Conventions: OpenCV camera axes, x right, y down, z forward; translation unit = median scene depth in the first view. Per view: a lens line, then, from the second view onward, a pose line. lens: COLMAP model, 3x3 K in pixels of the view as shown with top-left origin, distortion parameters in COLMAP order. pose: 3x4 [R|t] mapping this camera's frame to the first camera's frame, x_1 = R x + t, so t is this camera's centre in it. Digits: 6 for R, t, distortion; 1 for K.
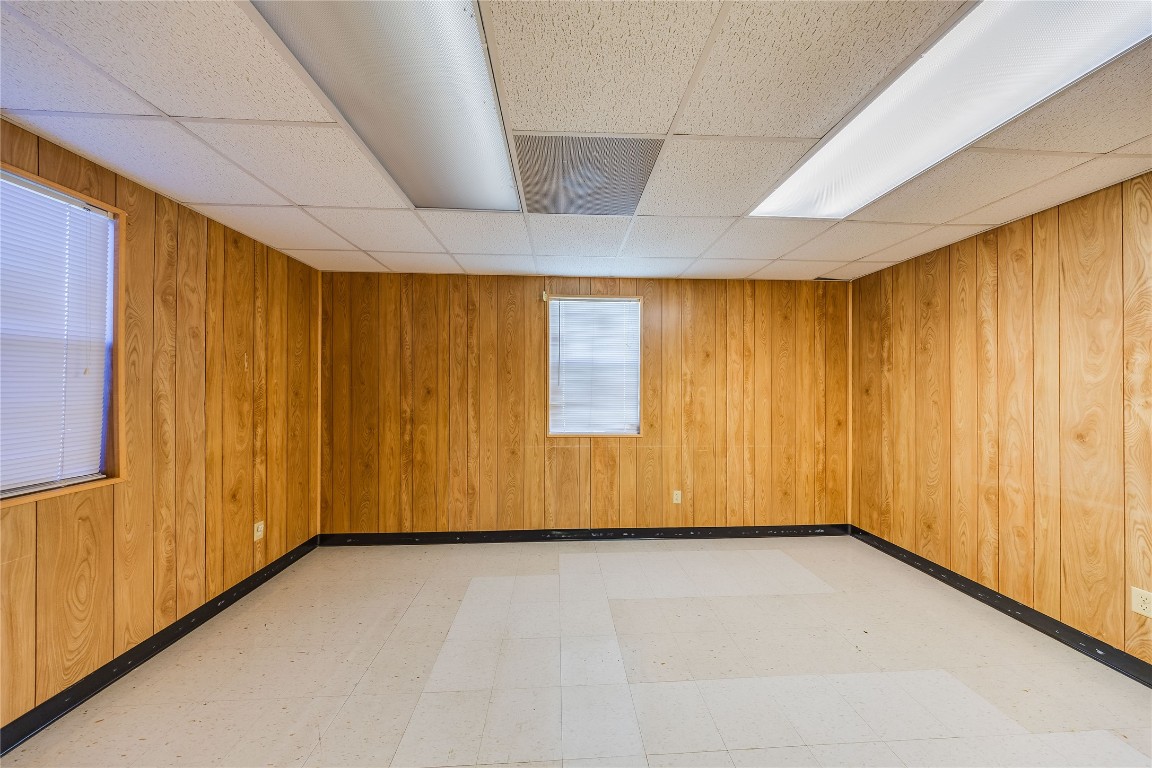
lens RADIAL K [[348.3, 0, 573.6], [0, 348.3, 386.0], [0, 0, 1]] dist [0.000361, 0.000062]
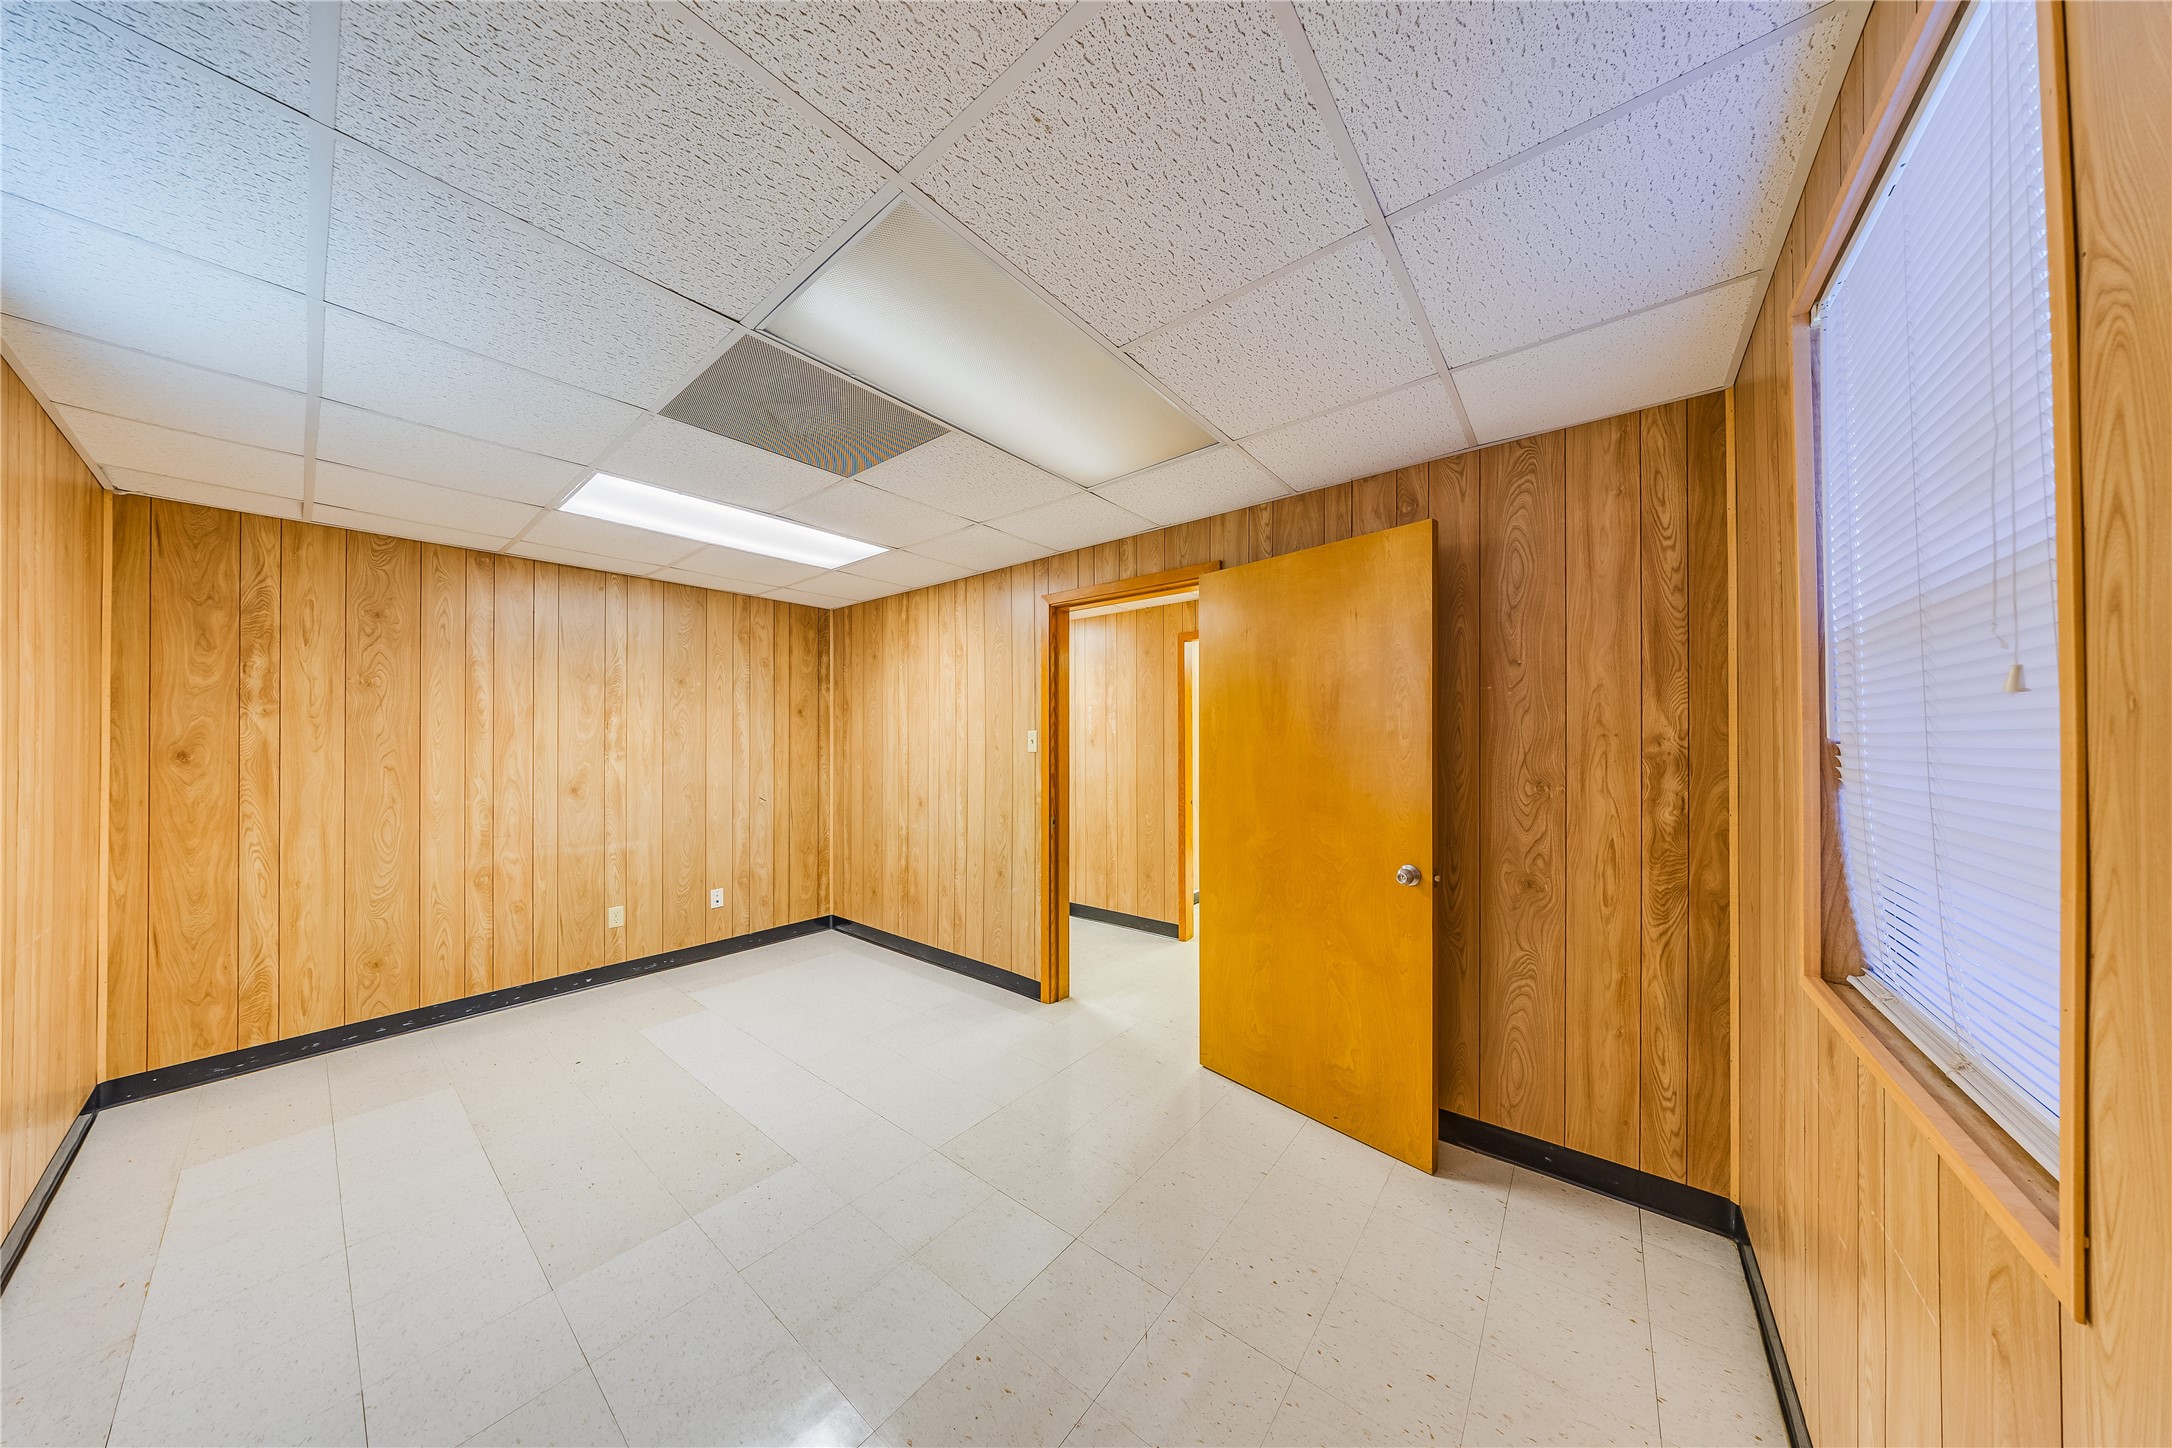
lens RADIAL K [[638.2, 0, 1083.6], [0, 638.2, 710.0], [0, 0, 1]] dist [0.000659, 0.000110]
pose [[-0.741590, 0.028639, 0.670241, -0.794156], [-0.001490, 0.999016, -0.044335, -0.012994], [-0.670851, -0.033877, -0.740818, 1.097748]]
